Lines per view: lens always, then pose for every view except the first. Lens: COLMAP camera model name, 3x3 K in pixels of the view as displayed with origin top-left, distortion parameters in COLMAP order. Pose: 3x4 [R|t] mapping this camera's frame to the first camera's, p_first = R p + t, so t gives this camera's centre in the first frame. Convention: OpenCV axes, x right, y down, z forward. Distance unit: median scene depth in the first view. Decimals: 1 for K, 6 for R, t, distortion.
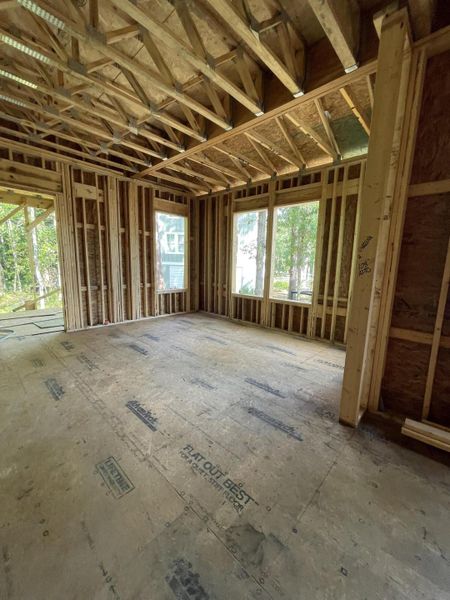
lens RADIAL K [[242.4, 0, 226.1], [0, 242.4, 301.4], [0, 0, 1]] dist [-0.001076, 0.000129]
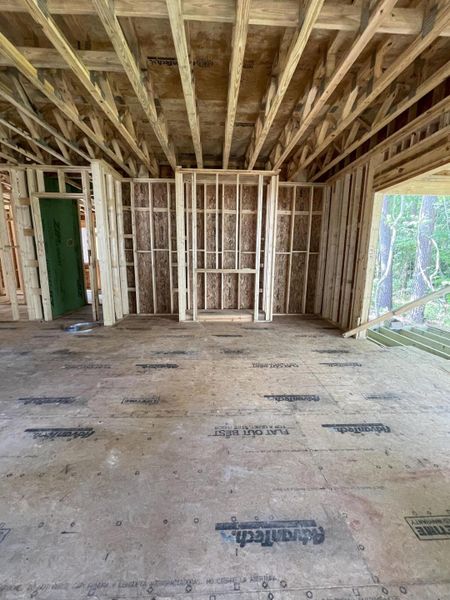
lens RADIAL K [[242.4, 0, 228.0], [0, 242.4, 303.1], [0, 0, 1]] dist [-0.001076, 0.000129]
pose [[-0.697375, 0.098295, -0.709934, -0.220040], [-0.143612, 0.951296, 0.272785, -0.127380], [0.702171, 0.292188, -0.649294, 0.714987]]
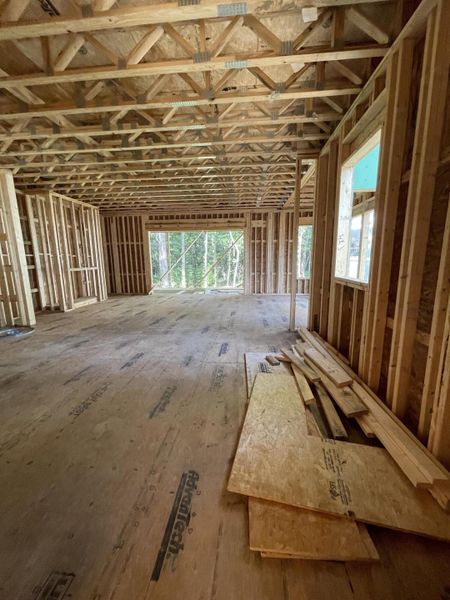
lens RADIAL K [[242.4, 0, 225.3], [0, 242.4, 302.3], [0, 0, 1]] dist [-0.001076, 0.000129]
pose [[0.617439, 0.104184, -0.779689, 0.945117], [-0.095767, 0.993773, 0.056953, 0.099003], [0.780767, 0.039503, 0.623572, -0.435694]]
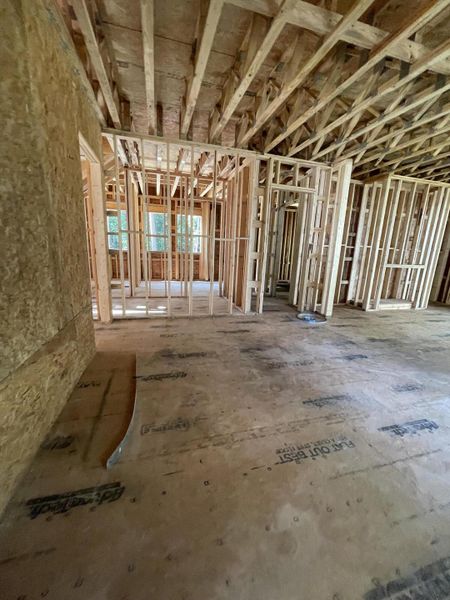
lens RADIAL K [[242.4, 0, 225.5], [0, 242.4, 300.3], [0, 0, 1]] dist [-0.001076, 0.000129]
pose [[-0.510723, 0.132881, -0.849414, 0.699391], [-0.195427, 0.944178, 0.265209, 0.074588], [0.837240, 0.301447, -0.456245, -0.324370]]
